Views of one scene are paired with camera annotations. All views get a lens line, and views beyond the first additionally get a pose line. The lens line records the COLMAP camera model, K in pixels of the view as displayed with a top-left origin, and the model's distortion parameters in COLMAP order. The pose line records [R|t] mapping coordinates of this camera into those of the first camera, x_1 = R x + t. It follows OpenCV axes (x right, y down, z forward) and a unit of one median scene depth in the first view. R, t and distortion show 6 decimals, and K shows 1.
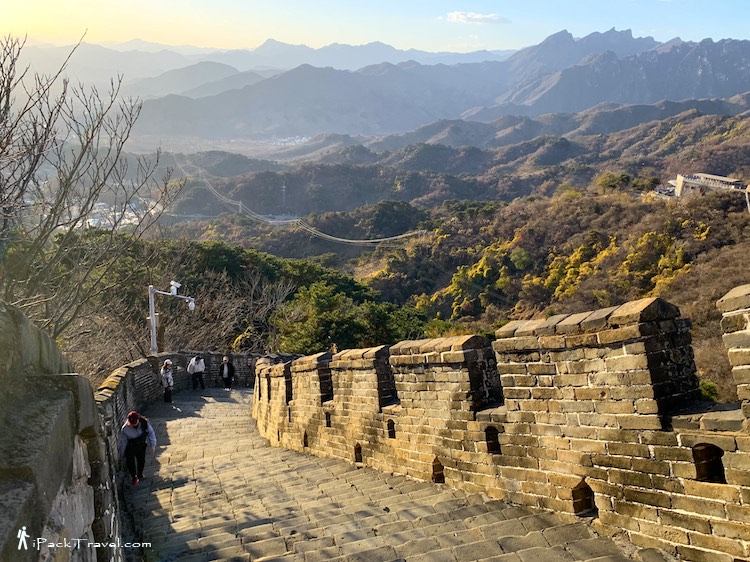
lens RADIAL K [[609.4, 0, 375.0], [0, 609.4, 281.0], [0, 0, 1]] dist [0.018531, 0.004397]
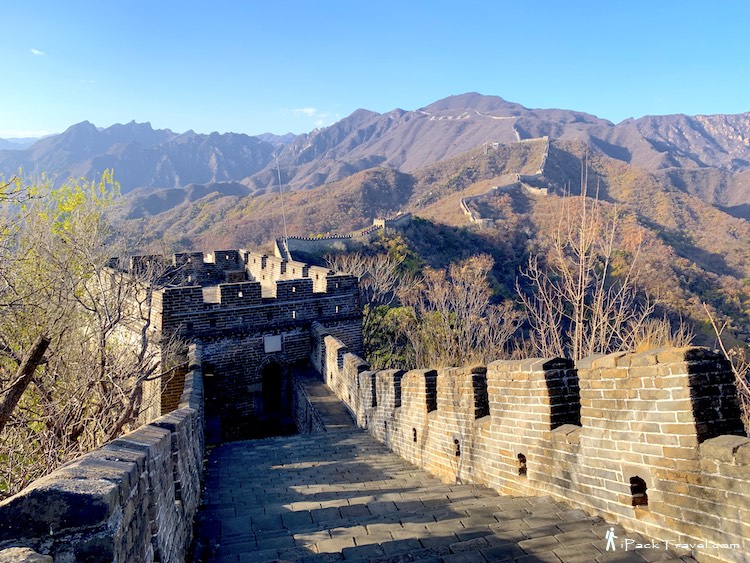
lens RADIAL K [[589.4, 0, 369.9], [0, 589.4, 280.7], [0, 0, 1]] dist [0.078751, -0.143957]
pose [[0.757589, -0.145792, 0.636241, -0.010495], [0.222283, 0.974100, -0.041467, 0.001677], [-0.613717, 0.172841, 0.770375, -0.038483]]
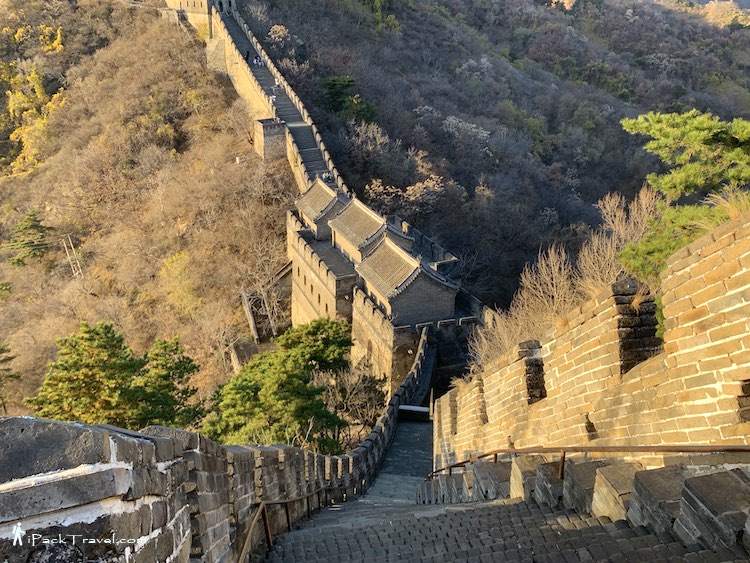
lens RADIAL K [[641.2, 0, 375.0], [0, 641.2, 281.5], [0, 0, 1]] dist [-0.000971, -0.003266]
pose [[0.527208, -0.400432, 0.749470, 0.031533], [0.326226, 0.909795, 0.256611, 0.018088], [-0.784620, 0.109210, 0.610283, 0.092381]]
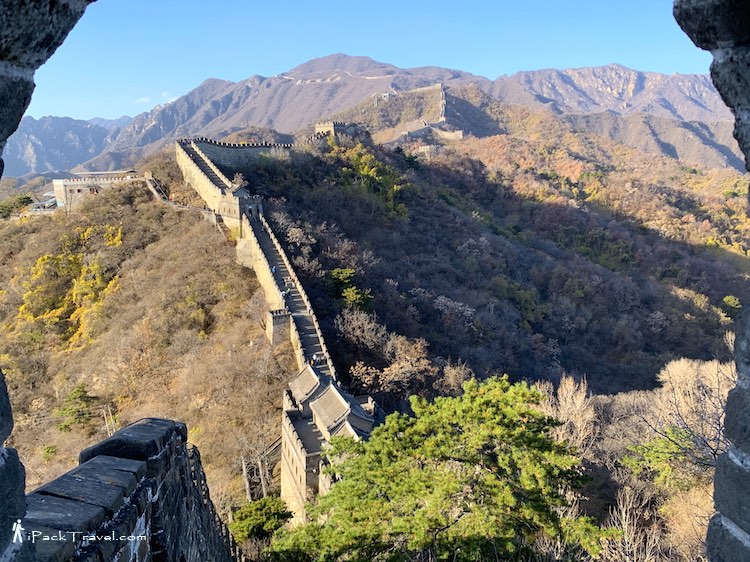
lens RADIAL K [[622.8, 0, 381.2], [0, 622.8, 281.2], [0, 0, 1]] dist [0.115197, -0.248860]
pose [[0.568553, -0.225993, 0.790996, 0.024877], [0.335296, 0.941695, 0.028044, 0.013151], [-0.751215, 0.249273, 0.611178, 0.072979]]
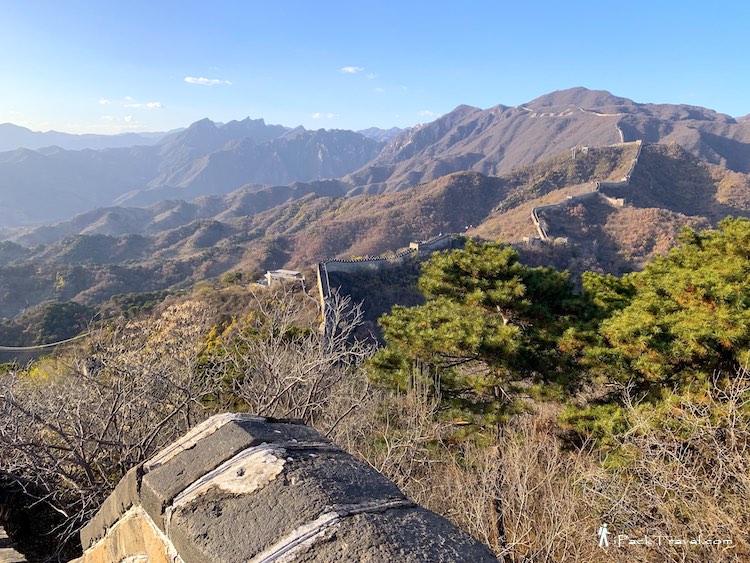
lens RADIAL K [[609.4, 0, 375.0], [0, 609.4, 281.5], [0, 0, 1]] dist [0.018531, 0.004397]
pose [[0.862324, -0.127809, 0.489961, -0.010187], [0.179512, 0.981937, -0.059795, -0.001057], [-0.473469, 0.139516, 0.869691, -0.129657]]
